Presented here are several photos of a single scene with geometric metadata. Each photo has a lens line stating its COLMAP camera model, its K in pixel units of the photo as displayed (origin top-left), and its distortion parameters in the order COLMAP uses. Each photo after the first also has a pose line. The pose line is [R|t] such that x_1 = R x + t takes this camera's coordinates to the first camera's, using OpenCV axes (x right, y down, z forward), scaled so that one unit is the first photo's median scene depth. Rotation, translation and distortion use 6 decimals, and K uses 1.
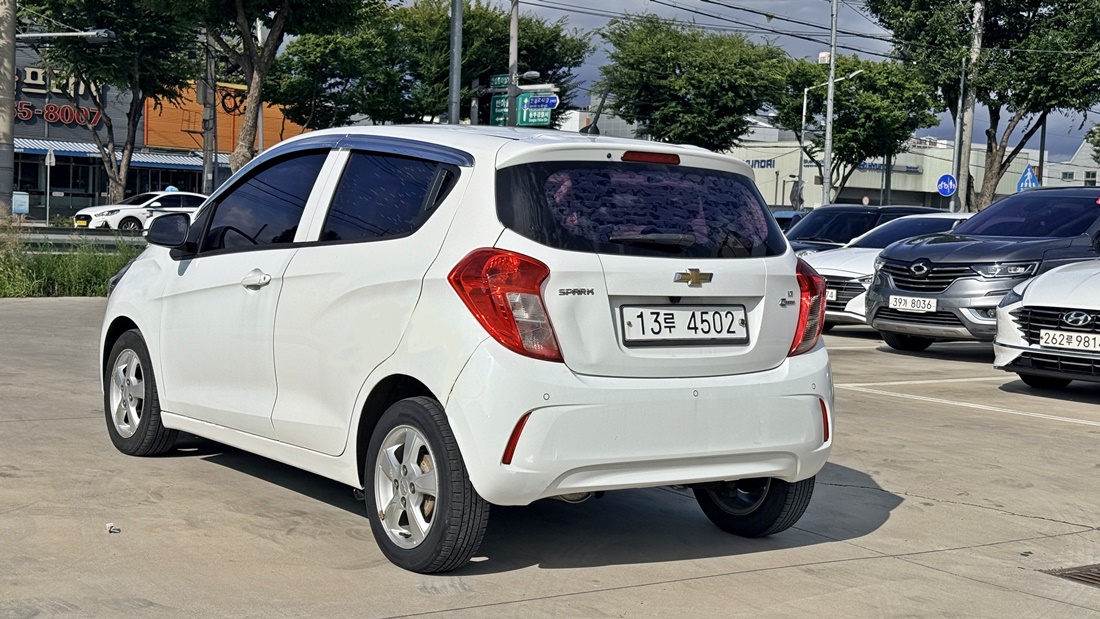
lens RADIAL K [[1521.2, 0, 550.0], [0, 1521.2, 309.5], [0, 0, 1]] dist [0.106317, 0.012384]
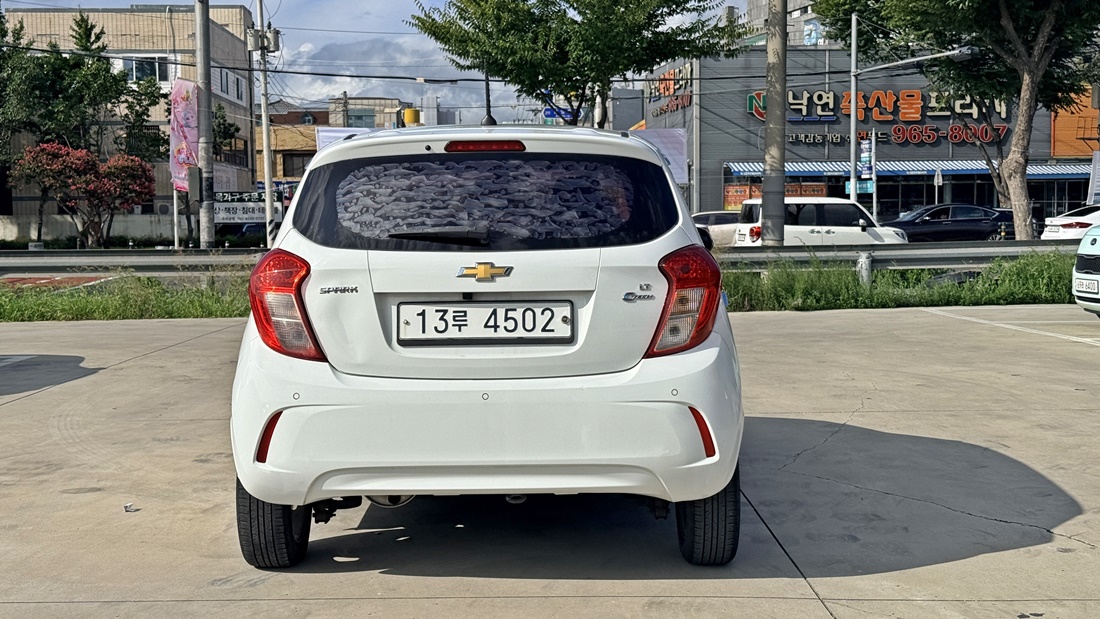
lens RADIAL K [[1521.2, 0, 550.0], [0, 1521.2, 309.5], [0, 0, 1]] dist [0.106317, 0.012384]
pose [[0.811794, -0.017654, -0.583677, 0.655074], [0.010980, 0.999828, -0.014971, 0.015998], [0.583841, 0.005744, 0.811848, 0.262582]]
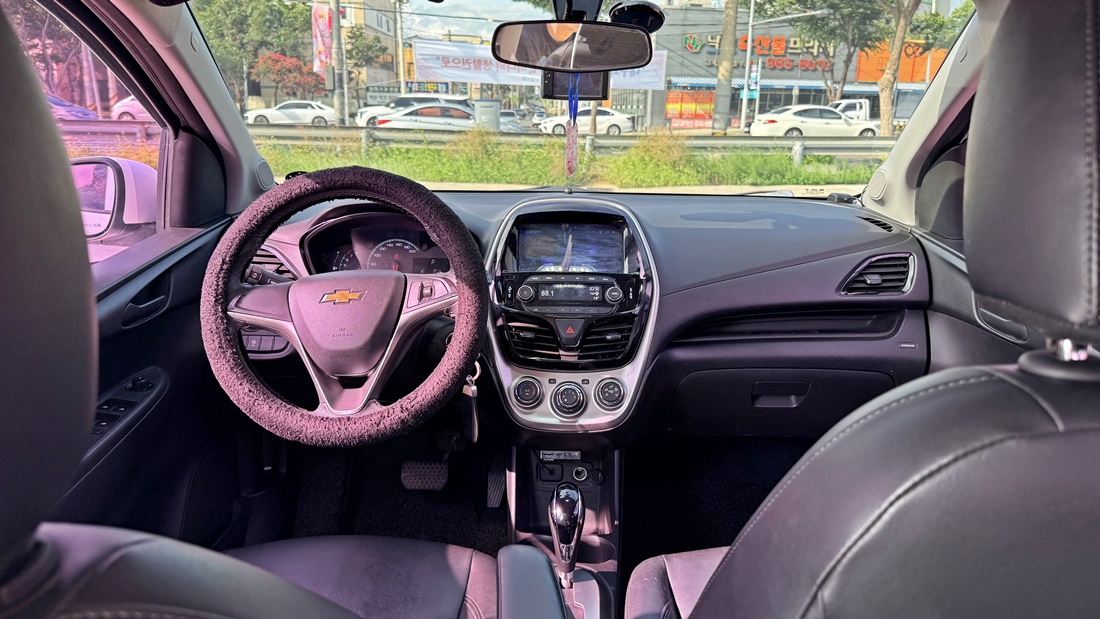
lens RADIAL K [[789.2, 0, 550.0], [0, 789.2, 309.5], [0, 0, 1]] dist [0.007627, -0.071553]
pose [[0.804960, 0.120884, -0.580884, -0.028066], [-0.020212, 0.984044, 0.176775, -0.078377], [0.592985, -0.130556, 0.794559, 1.126649]]
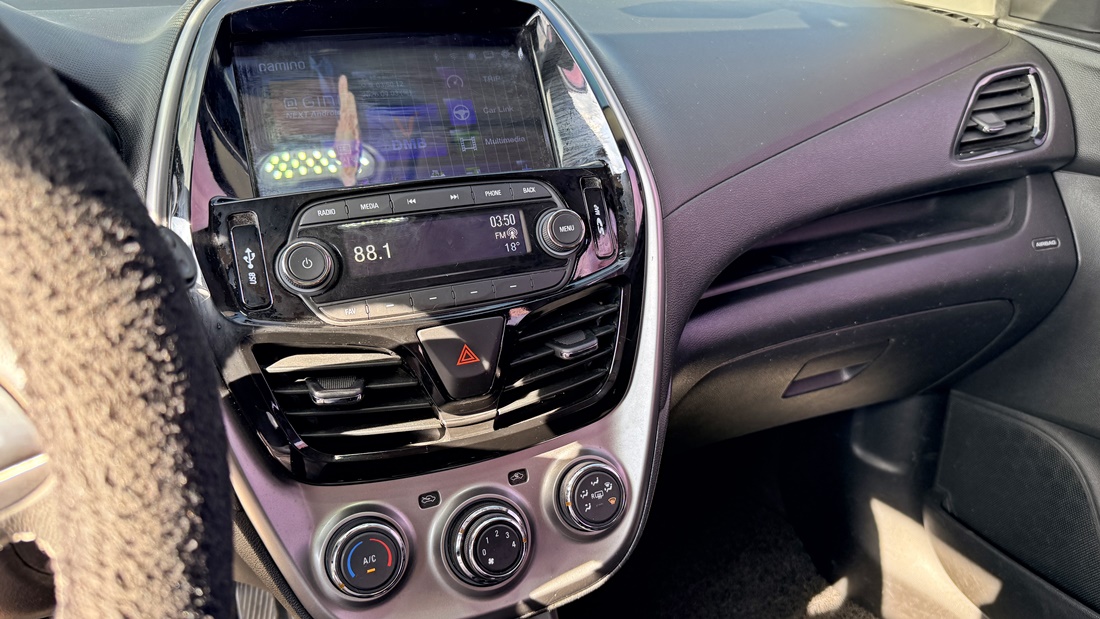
lens RADIAL K [[789.2, 0, 550.0], [0, 789.2, 309.5], [0, 0, 1]] dist [0.007627, -0.071553]
pose [[0.979209, 0.061533, -0.193296, -1.083820], [0.012288, 0.933141, 0.359301, 0.064712], [0.202481, -0.354206, 0.912984, 2.305904]]
